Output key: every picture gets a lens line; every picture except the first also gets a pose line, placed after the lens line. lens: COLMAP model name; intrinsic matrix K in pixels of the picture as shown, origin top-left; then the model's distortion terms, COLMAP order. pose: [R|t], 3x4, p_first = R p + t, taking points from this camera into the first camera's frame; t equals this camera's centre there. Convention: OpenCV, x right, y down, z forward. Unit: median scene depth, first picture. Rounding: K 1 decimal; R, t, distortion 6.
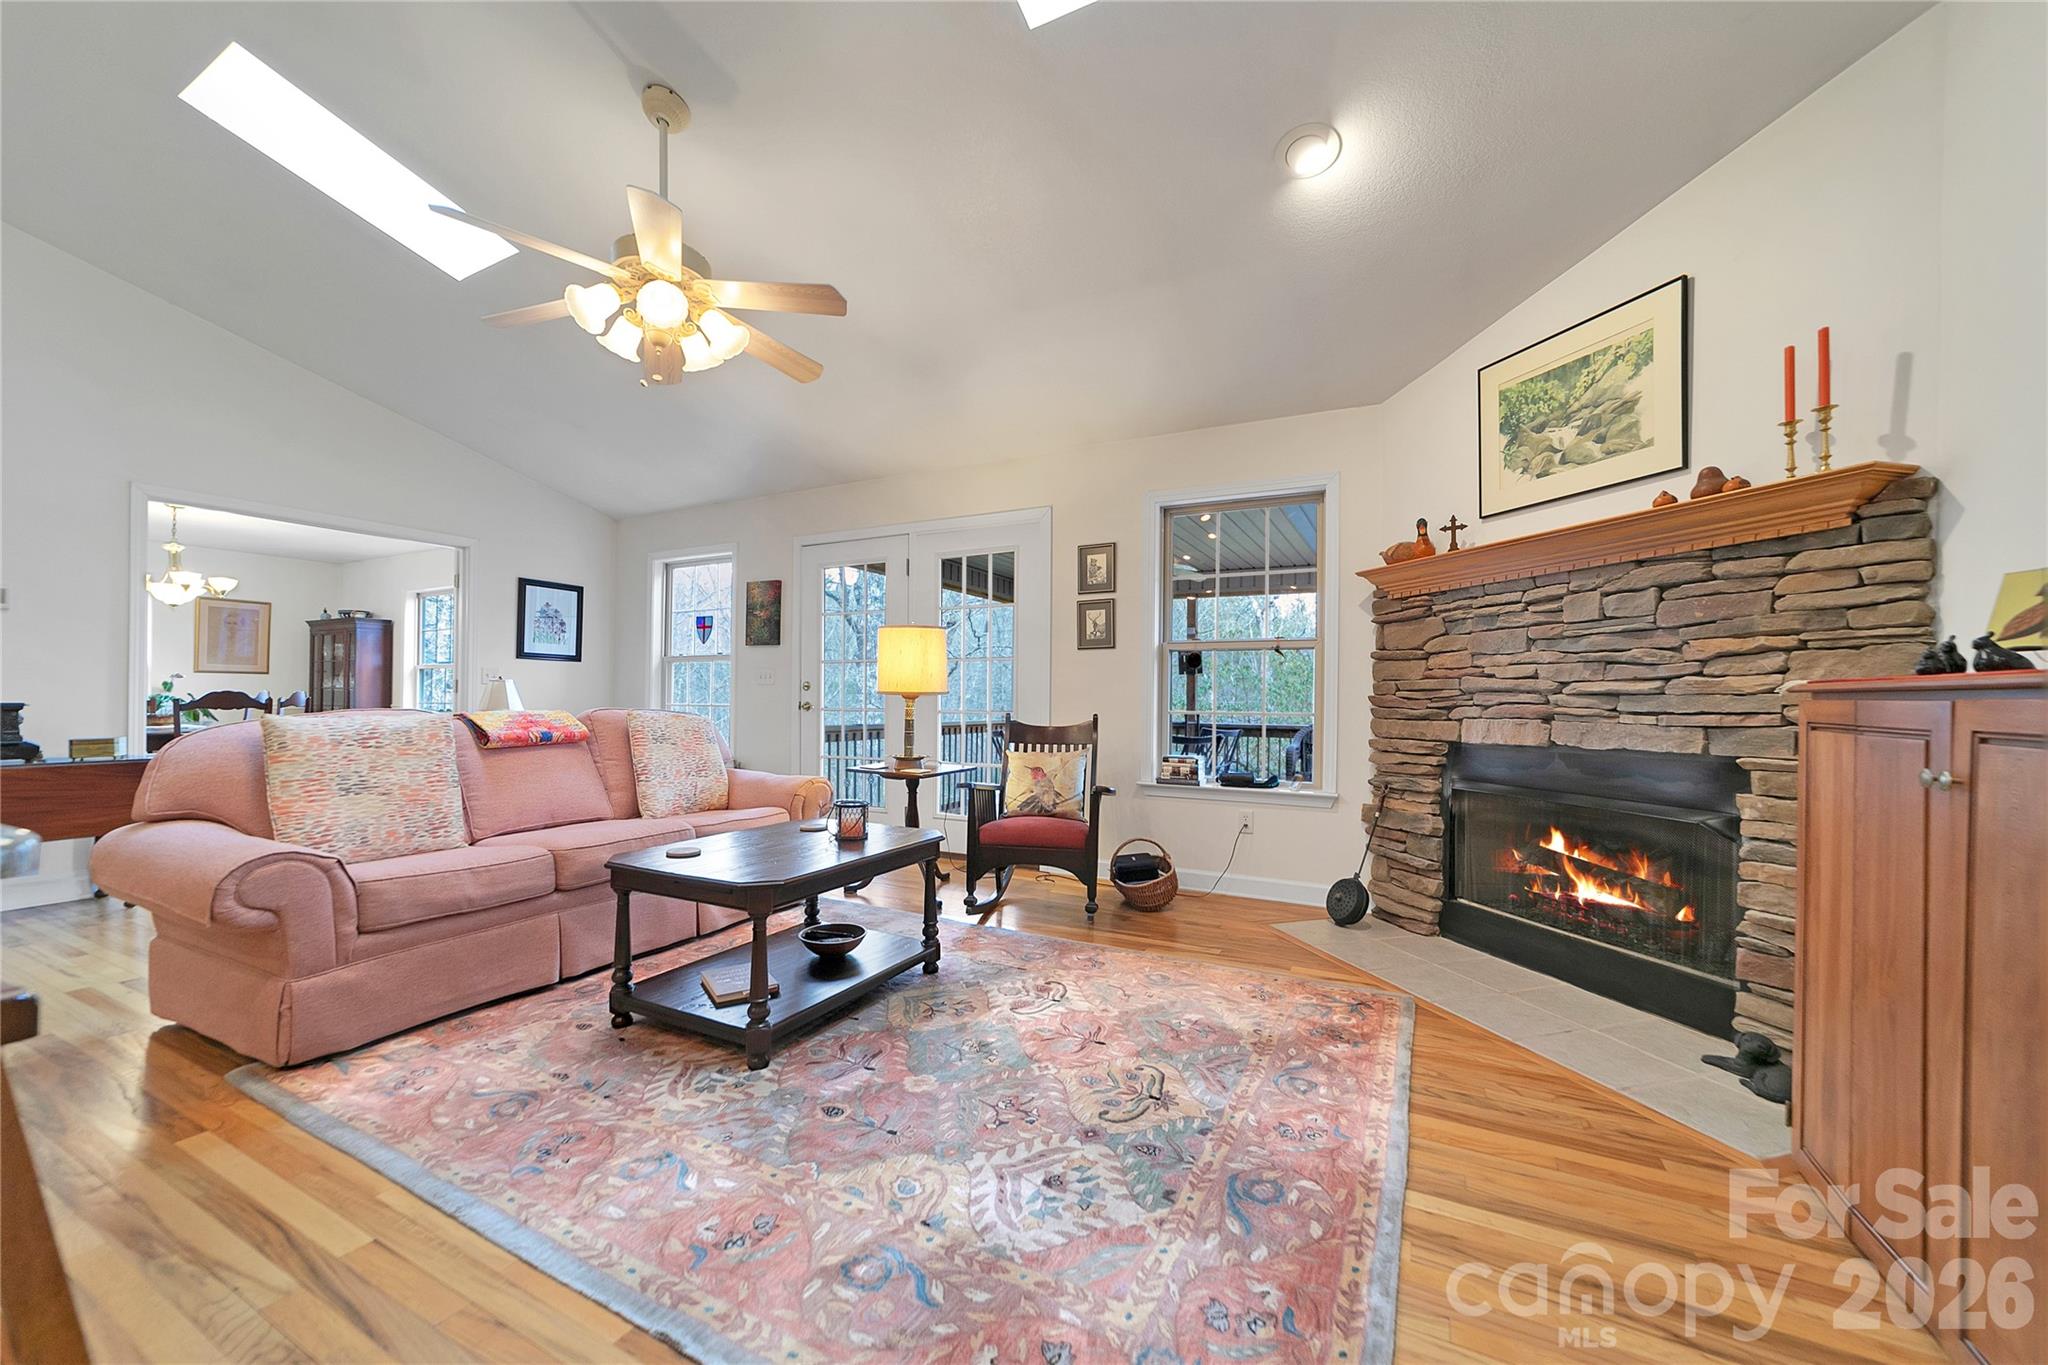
lens RADIAL K [[761.3, 0, 1021.8], [0, 761.3, 694.1], [0, 0, 1]] dist [-0.012563, 0.000321]
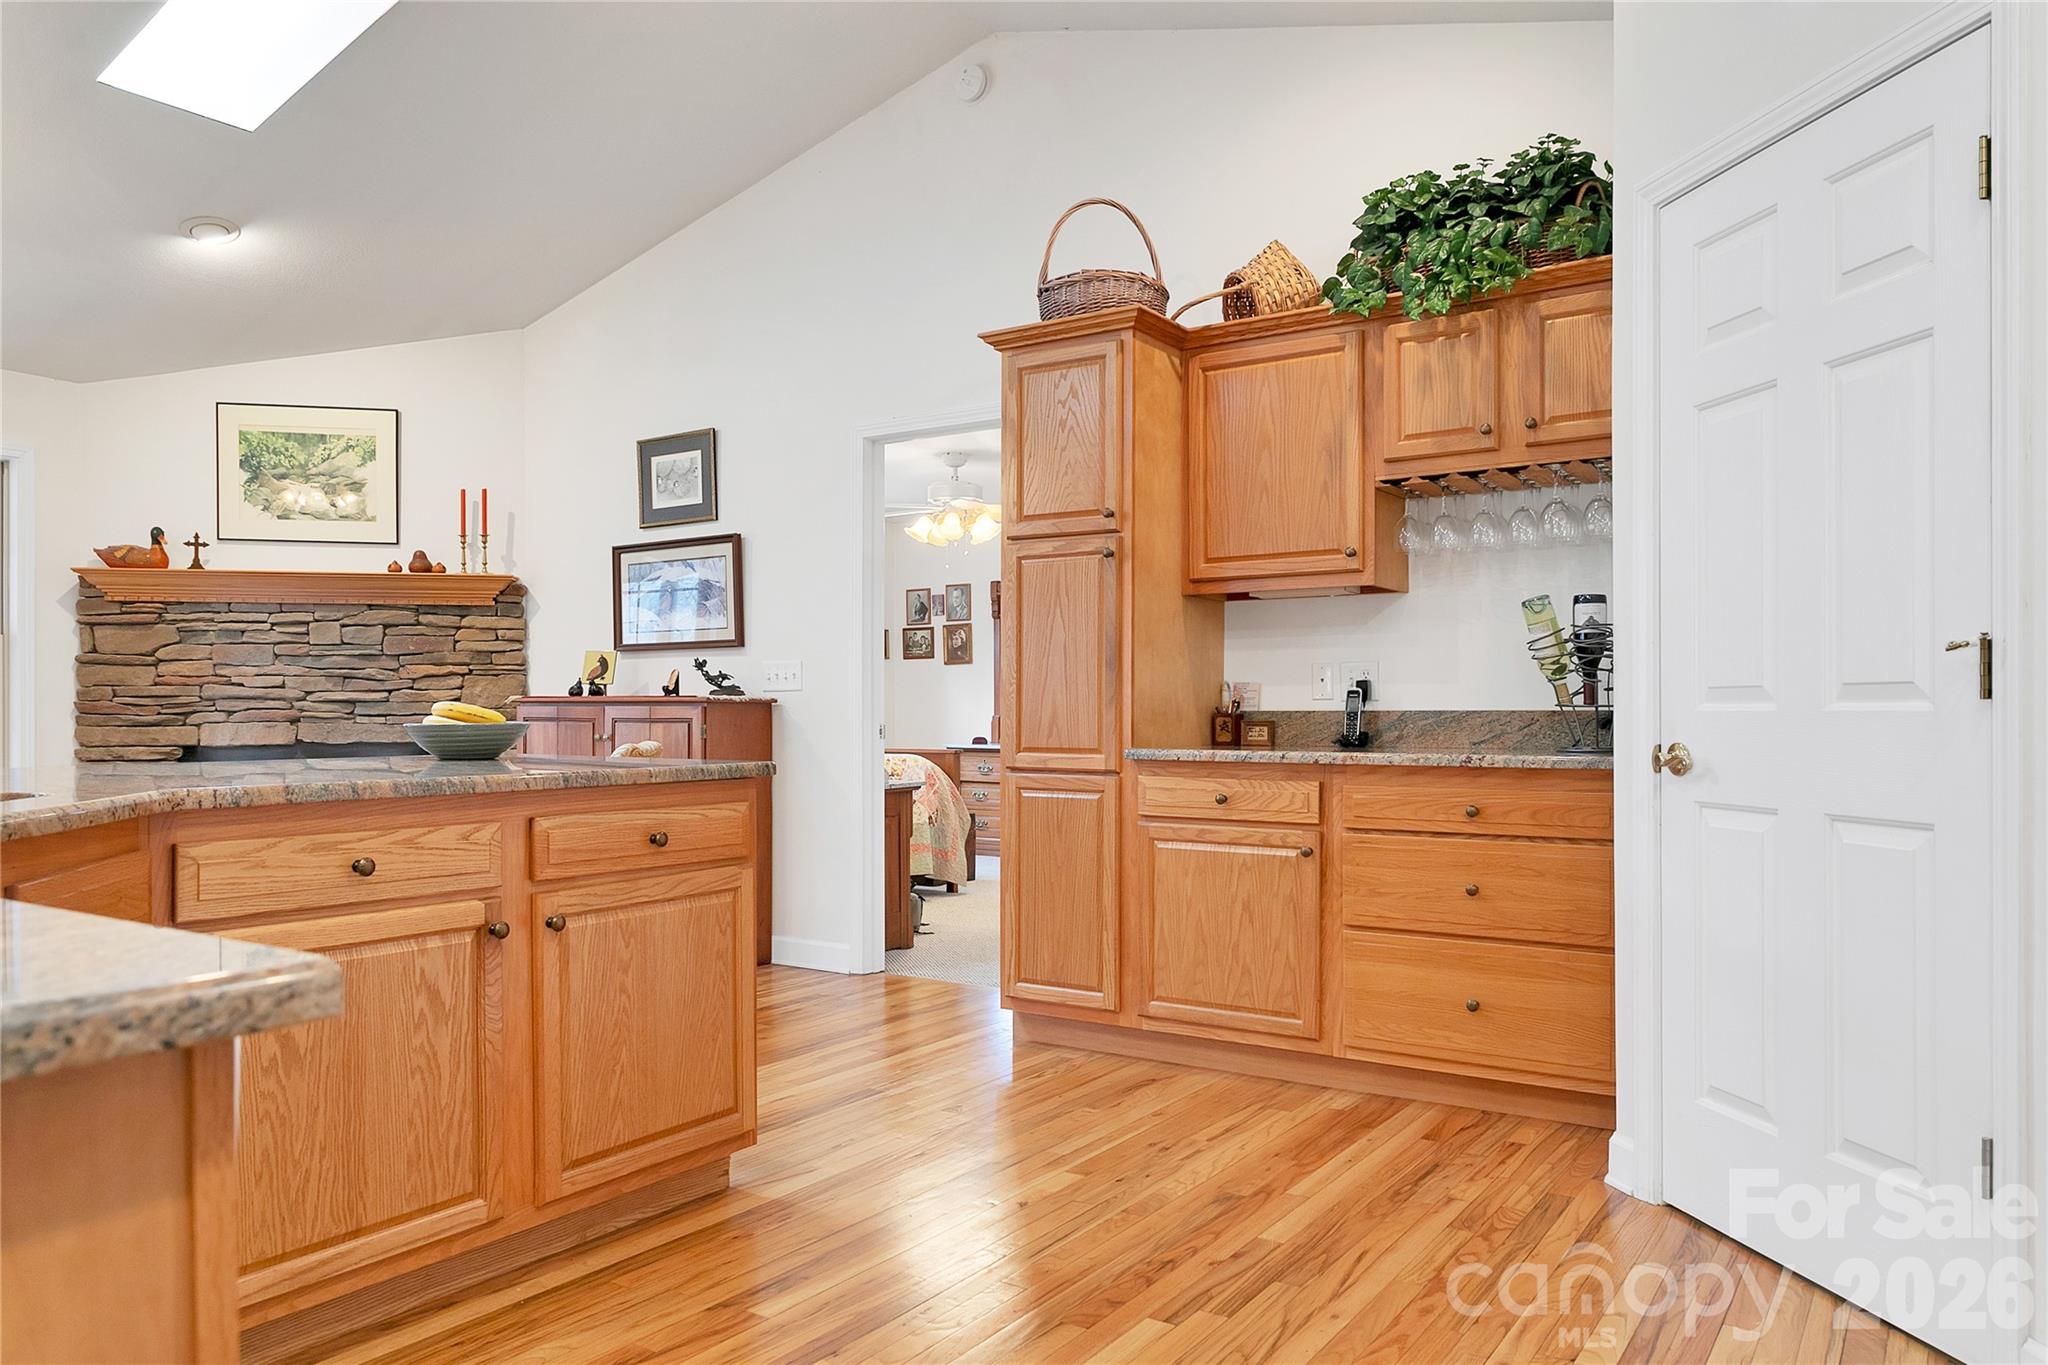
lens RADIAL K [[1411.3, 0, 1026.7], [0, 1411.3, 698.3], [0, 0, 1]] dist [0.026573, 0.002845]
pose [[0.107111, -0.007724, 0.994217, -1.486049], [-0.006329, 0.999944, 0.008450, -0.031688], [-0.994227, -0.007198, 0.107056, -0.430084]]
